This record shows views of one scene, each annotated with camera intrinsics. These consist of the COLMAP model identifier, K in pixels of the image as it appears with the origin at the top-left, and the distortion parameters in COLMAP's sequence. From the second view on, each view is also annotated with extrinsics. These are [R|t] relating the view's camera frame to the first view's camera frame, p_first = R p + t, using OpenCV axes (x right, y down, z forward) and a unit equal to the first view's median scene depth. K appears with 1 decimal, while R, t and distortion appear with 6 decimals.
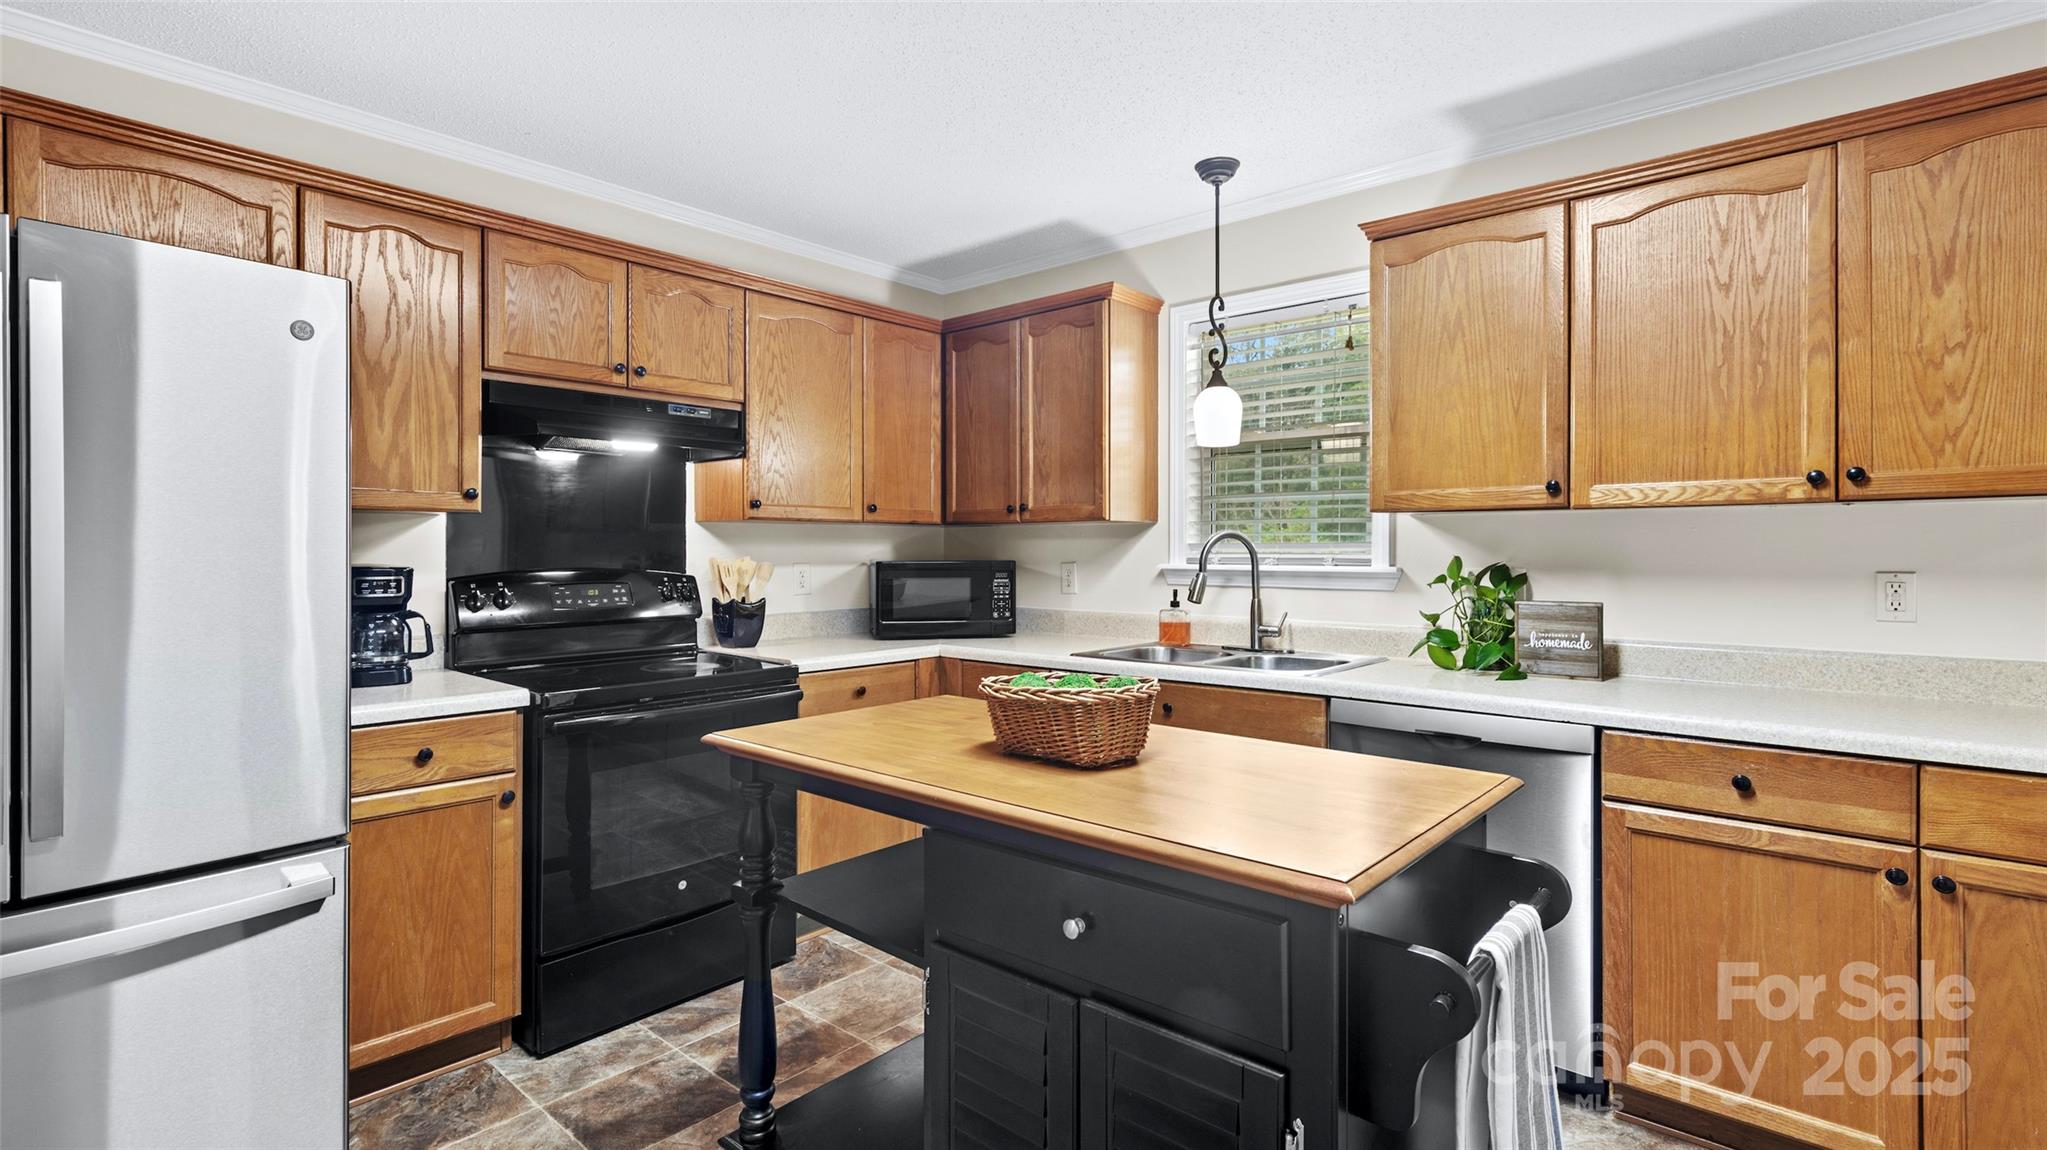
lens RADIAL K [[974.6, 0, 1008.7], [0, 974.6, 562.5], [0, 0, 1]] dist [0.009475, -0.000035]
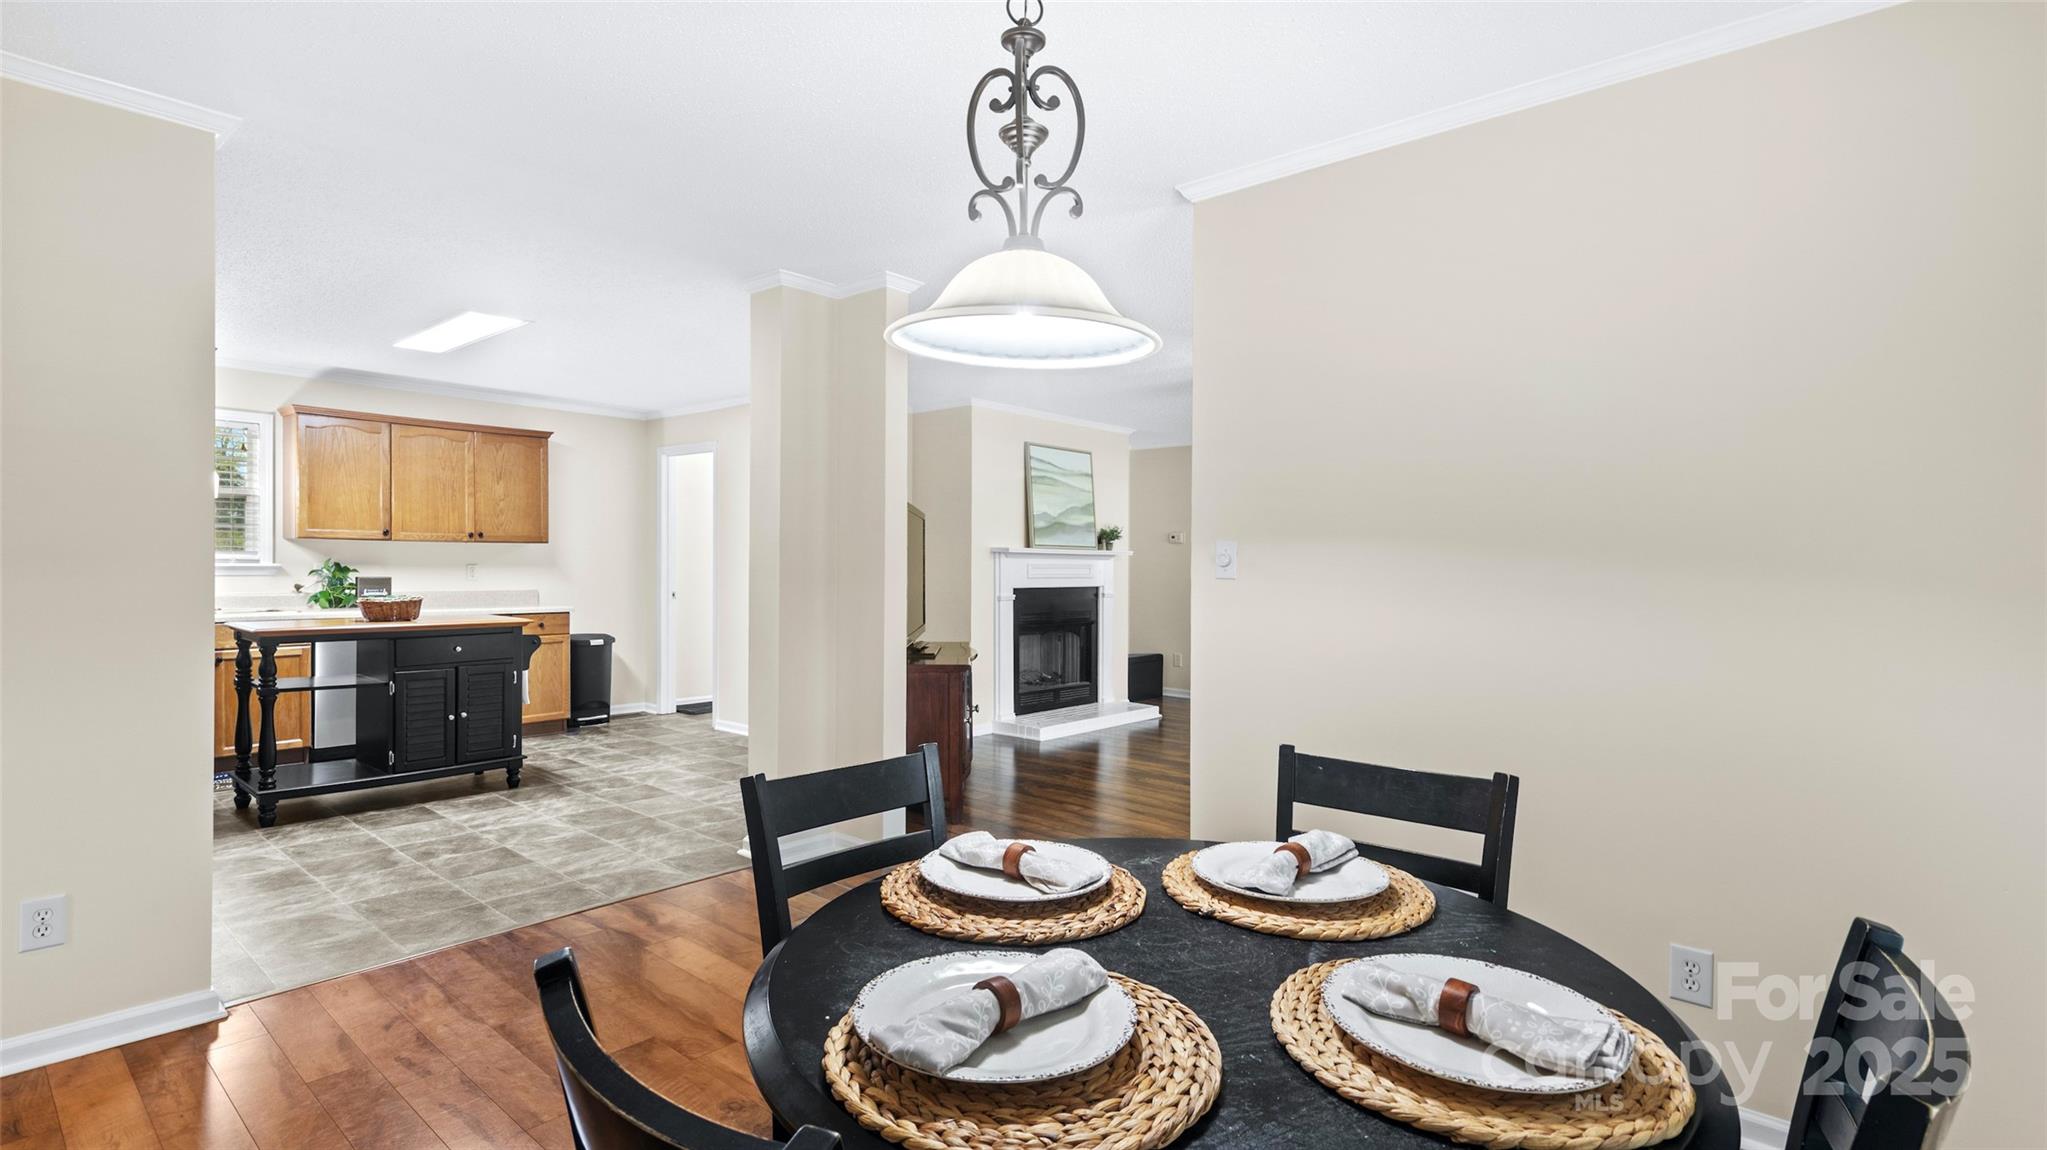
lens RADIAL K [[974.6, 0, 1023.2], [0, 974.6, 570.7], [0, 0, 1]] dist [0.009475, -0.000035]
pose [[-0.001231, -0.012141, 0.999926, -1.315000], [0.002646, 0.999923, 0.012145, -0.001664], [-0.999996, 0.002661, -0.001199, -0.441137]]
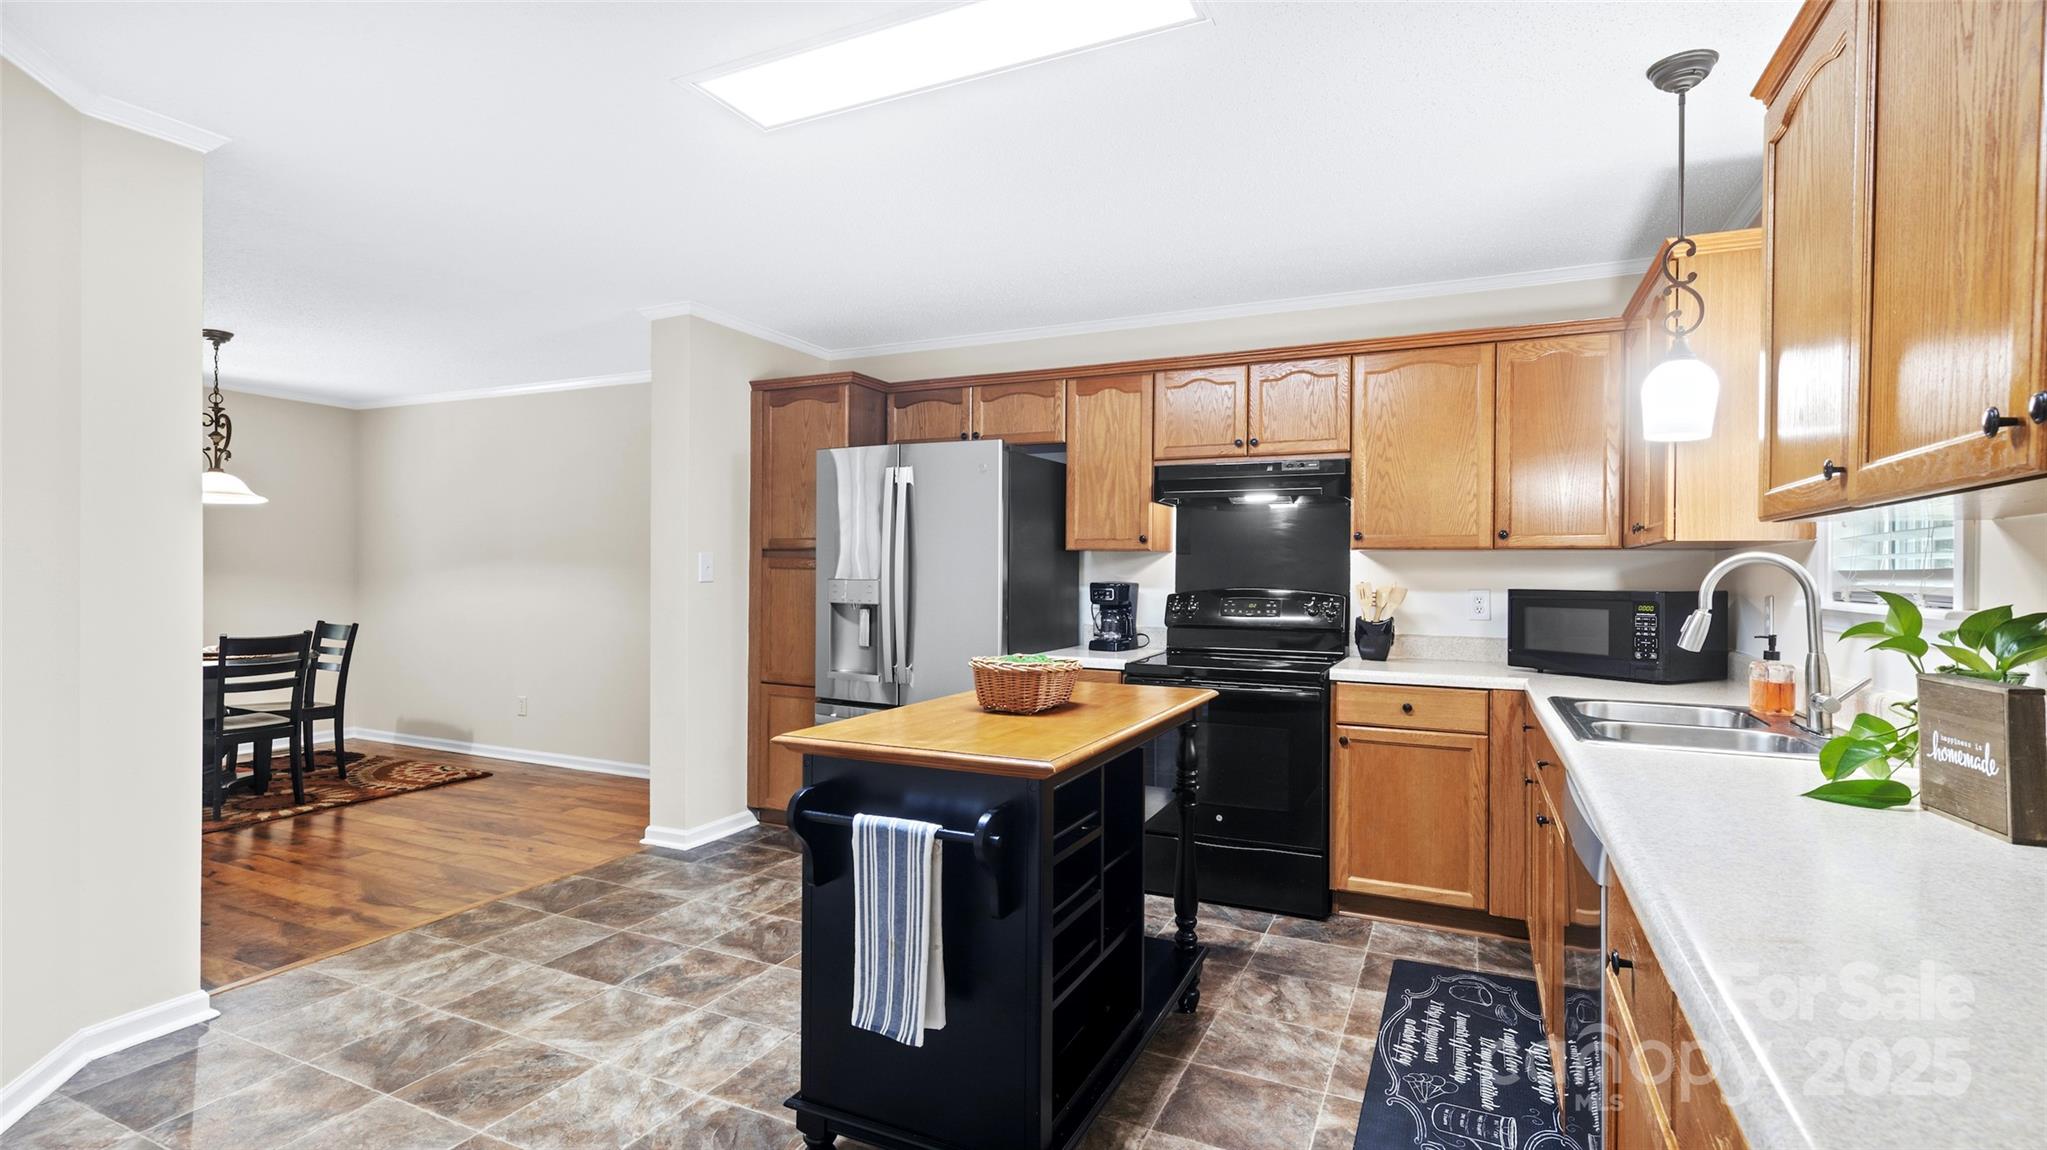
lens RADIAL K [[974.6, 0, 1007.9], [0, 974.6, 583.1], [0, 0, 1]] dist [0.009475, -0.000035]
pose [[0.256465, 0.014562, -0.966444, 0.857367], [-0.022344, 0.999709, 0.009134, -0.005618], [0.966295, 0.019252, 0.256715, 0.332140]]
